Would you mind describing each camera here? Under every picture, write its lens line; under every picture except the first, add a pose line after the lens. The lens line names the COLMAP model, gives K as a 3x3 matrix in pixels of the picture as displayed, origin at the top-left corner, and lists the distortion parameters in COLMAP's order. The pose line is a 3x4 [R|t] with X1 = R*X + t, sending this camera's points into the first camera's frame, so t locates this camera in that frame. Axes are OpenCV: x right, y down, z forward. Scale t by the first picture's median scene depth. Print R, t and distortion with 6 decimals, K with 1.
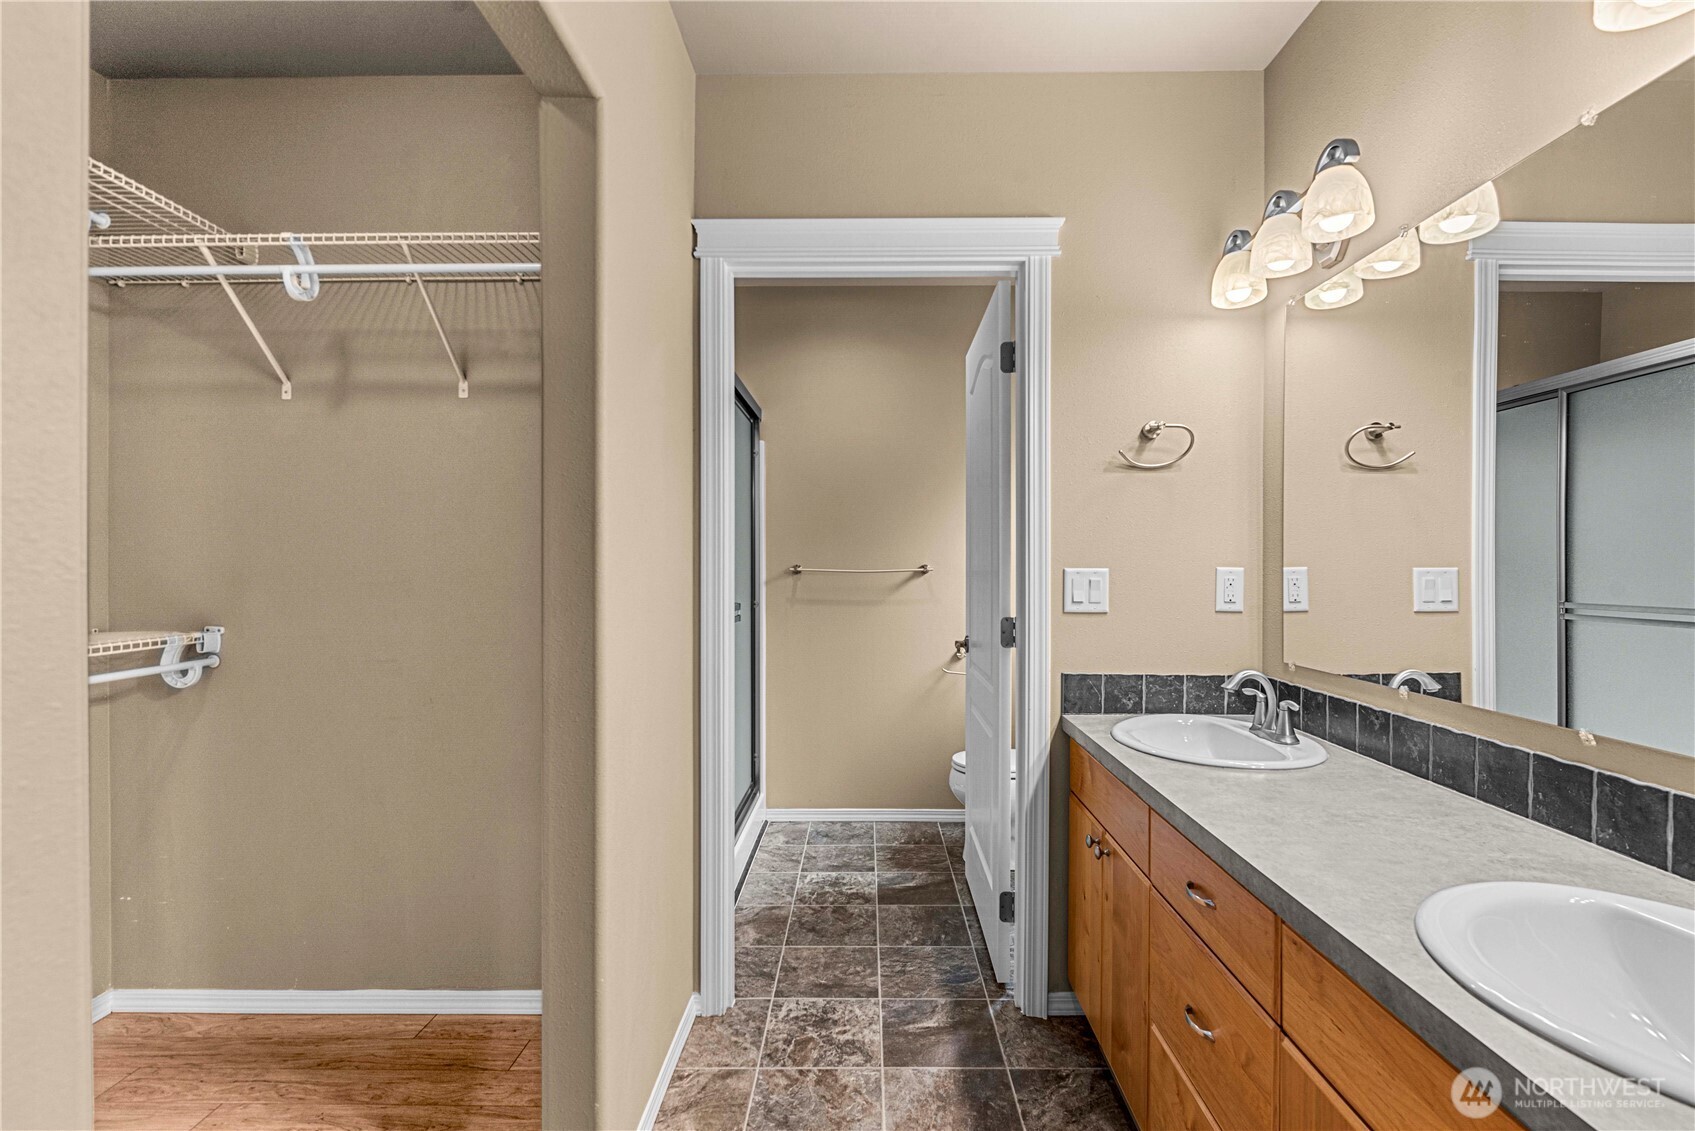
lens RADIAL K [[793.4, 0, 858.8], [0, 793.4, 567.4], [0, 0, 1]] dist [0.003309, 0.000146]
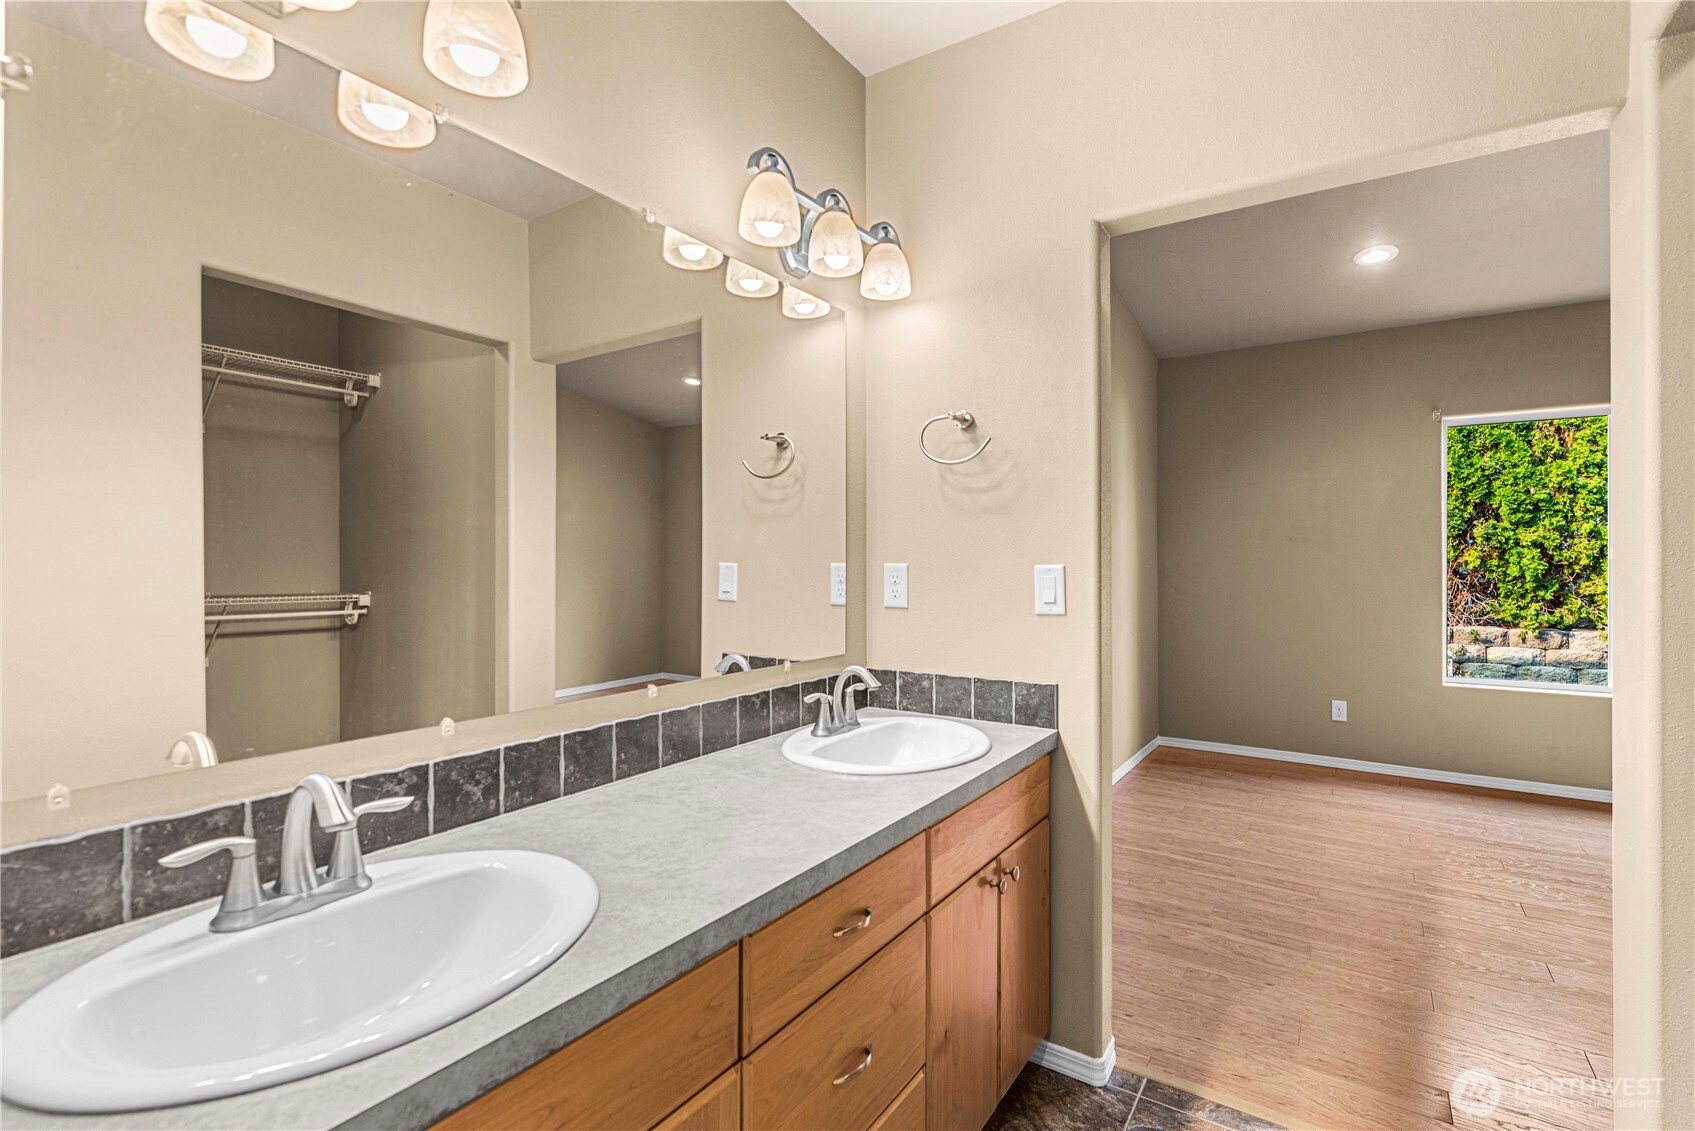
lens RADIAL K [[790.1, 0, 846.6], [0, 790.1, 561.3], [0, 0, 1]] dist [0.002423, 0.000487]
pose [[-0.837595, -0.004912, 0.546270, -0.060199], [-0.001833, 0.999979, 0.006181, -0.009255], [-0.546289, 0.004175, -0.837586, 1.807886]]
